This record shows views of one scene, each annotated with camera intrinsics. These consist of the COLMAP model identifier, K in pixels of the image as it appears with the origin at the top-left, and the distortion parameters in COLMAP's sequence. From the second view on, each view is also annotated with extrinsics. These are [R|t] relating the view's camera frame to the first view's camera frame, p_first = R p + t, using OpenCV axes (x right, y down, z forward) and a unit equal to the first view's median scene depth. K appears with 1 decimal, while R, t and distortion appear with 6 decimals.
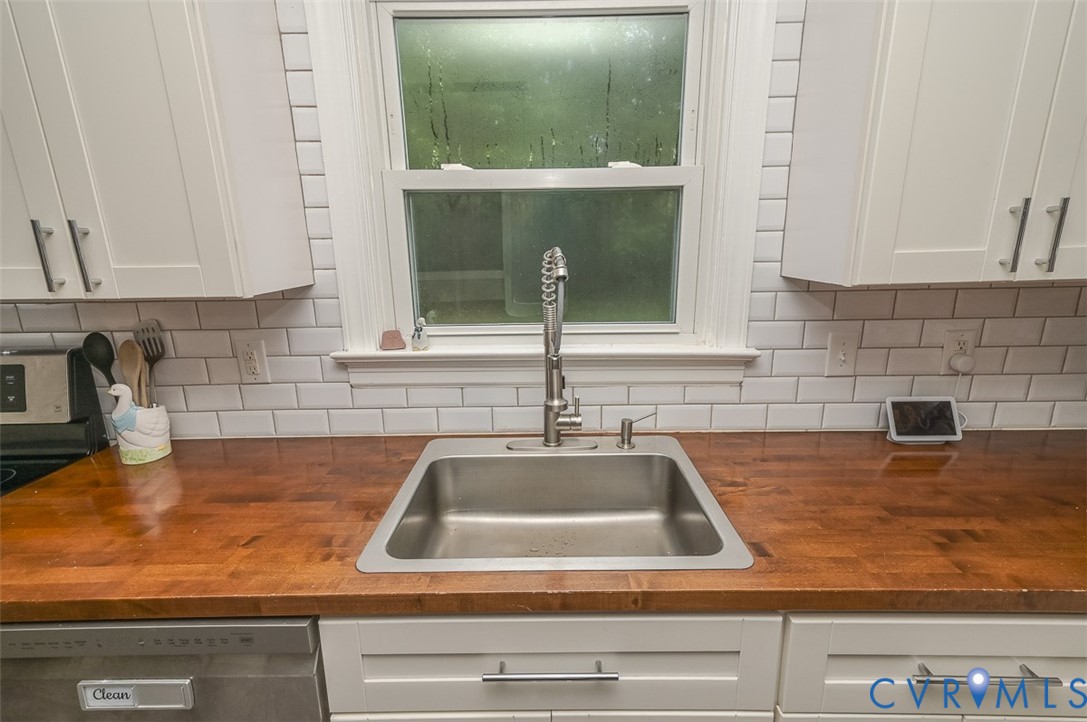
lens RADIAL K [[487.9, 0, 543.5], [0, 487.9, 361.0], [0, 0, 1]] dist [0.000441, -0.000001]
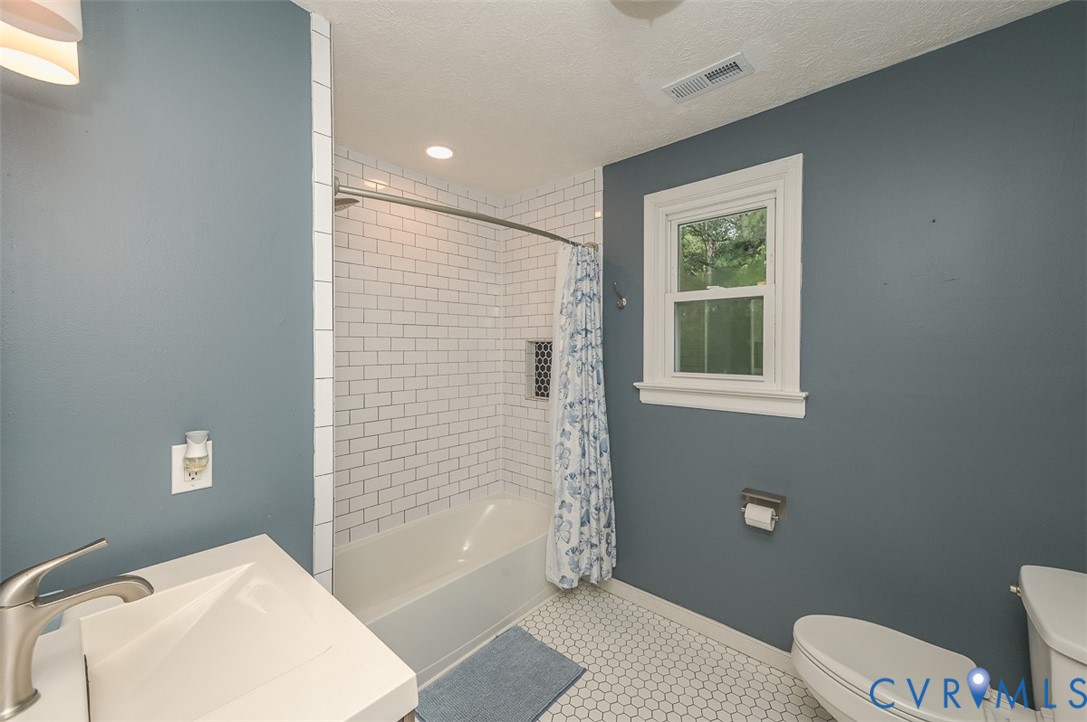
lens RADIAL K [[424.6, 0, 544.2], [0, 424.6, 348.6], [0, 0, 1]] dist [-0.000011, -0.000001]
pose [[0.749760, 0.022580, -0.661325, 0.728699], [-0.175948, 0.970242, -0.166349, 0.220661], [0.637889, 0.241081, 0.731422, -0.577102]]
